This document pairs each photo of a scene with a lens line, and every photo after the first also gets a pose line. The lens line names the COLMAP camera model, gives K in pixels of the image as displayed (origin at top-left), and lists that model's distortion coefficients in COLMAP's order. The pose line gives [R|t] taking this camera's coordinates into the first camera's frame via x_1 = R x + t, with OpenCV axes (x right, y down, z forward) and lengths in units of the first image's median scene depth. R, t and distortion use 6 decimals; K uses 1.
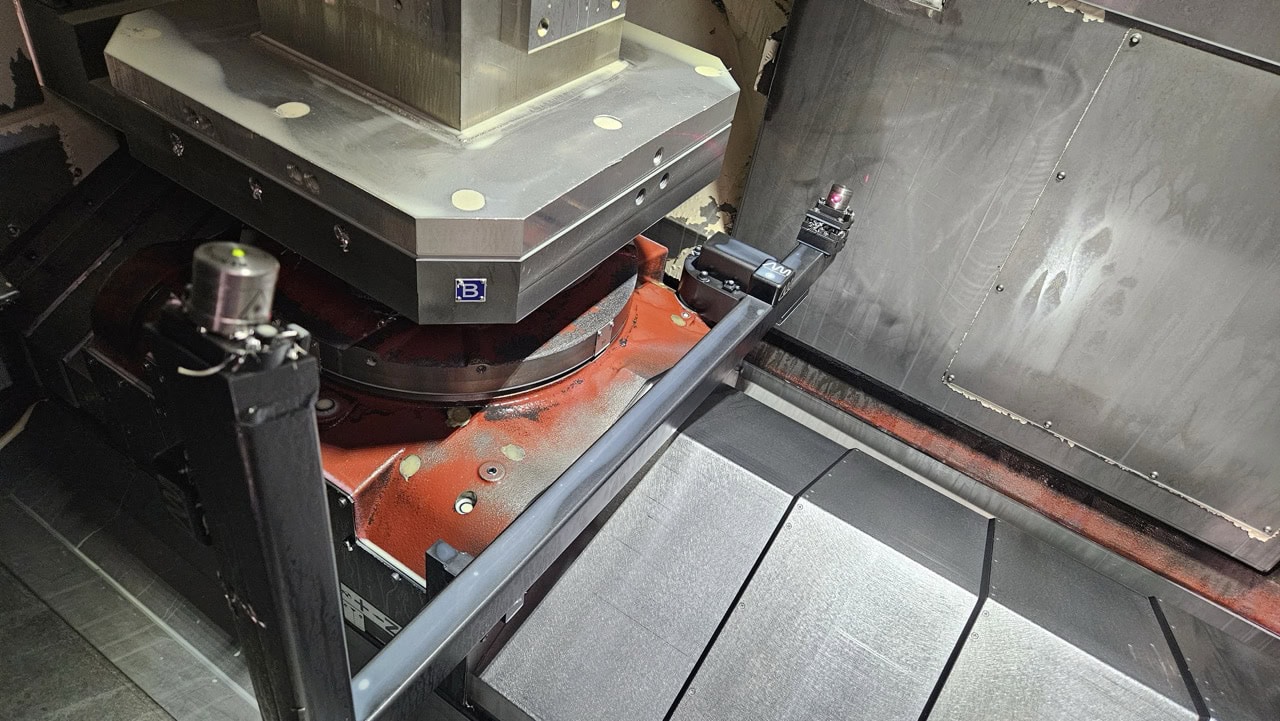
lens RADIAL K [[852.0, 0, 637.9], [0, 852.0, 372.2], [0, 0, 1]] dist [0.073697, -0.076382]
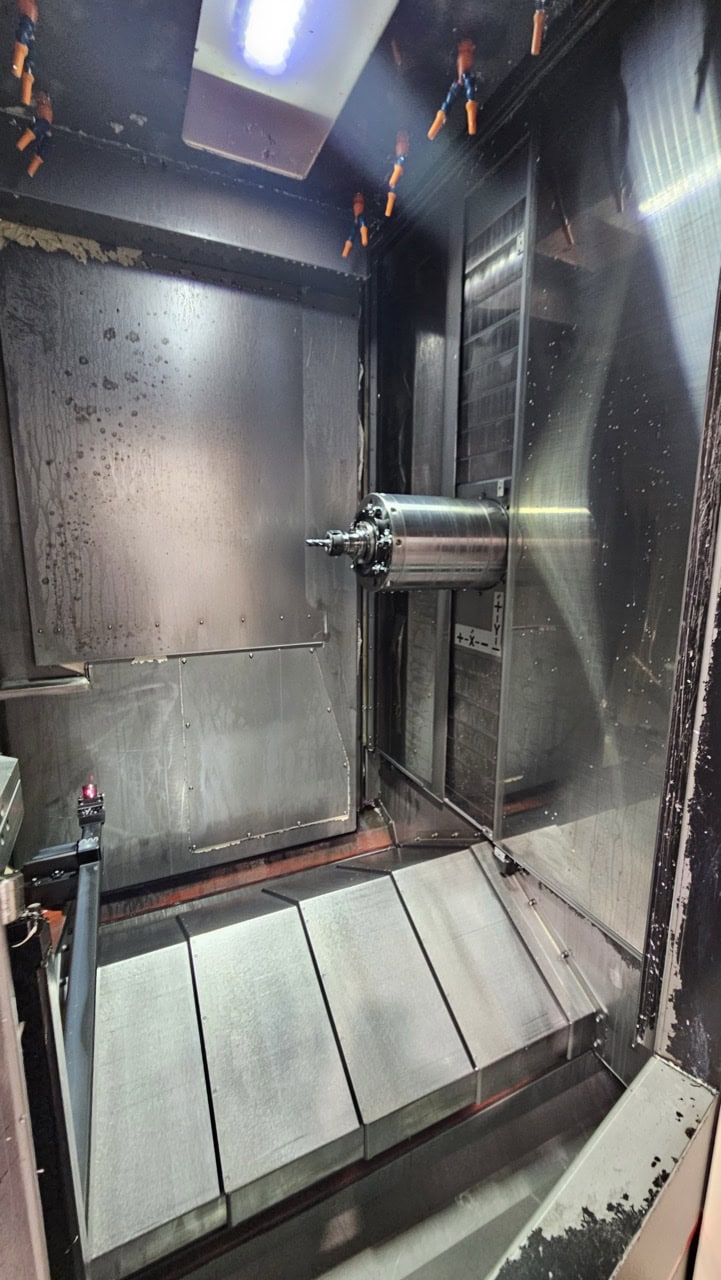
lens RADIAL K [[523.6, 0, 362.5], [0, 523.6, 641.7], [0, 0, 1]] dist [0.000640, 0.000111]
pose [[0.522338, -0.297651, 0.799104, -0.226306], [0.620842, 0.775142, -0.117091, 0.023064], [-0.584567, 0.557278, 0.589680, -0.092534]]
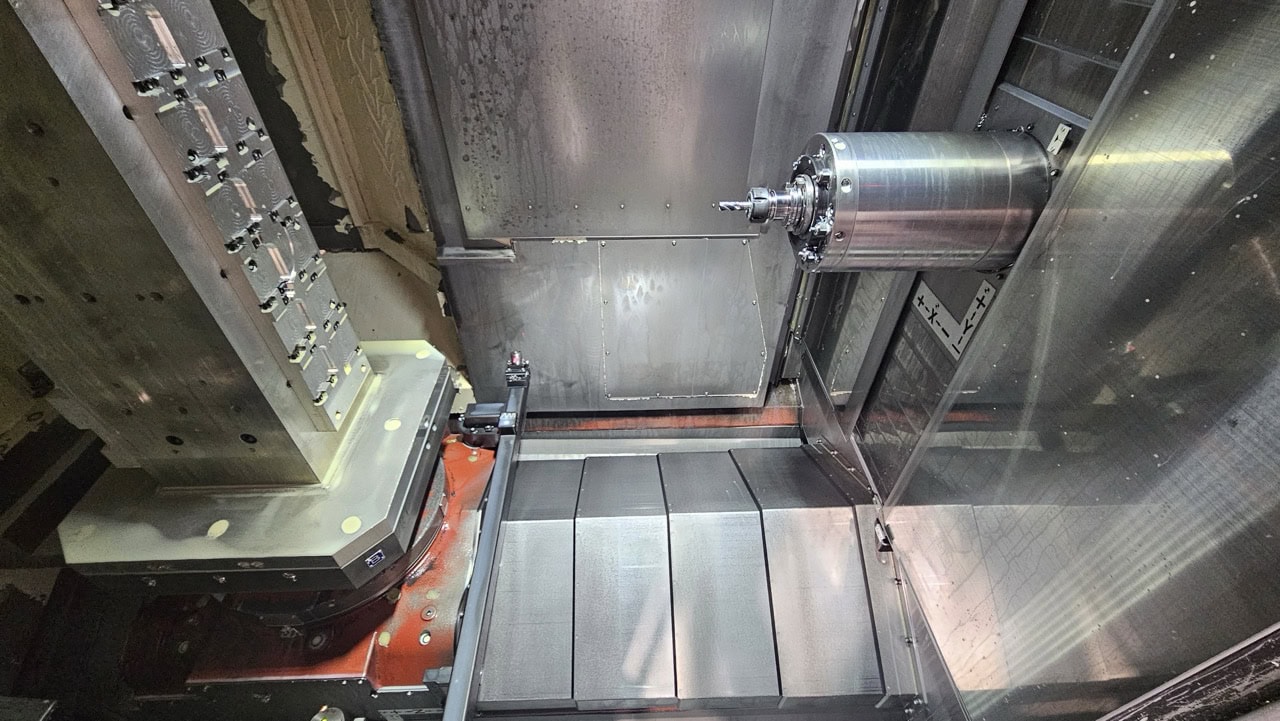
lens RADIAL K [[519.5, 0, 632.6], [0, 519.5, 355.8], [0, 0, 1]] dist [-0.000024, 0.000326]
pose [[0.811170, -0.481501, 0.331903, 0.062101], [0.473184, 0.873900, 0.111331, -0.217045], [-0.343656, 0.066743, 0.936721, -0.184712]]
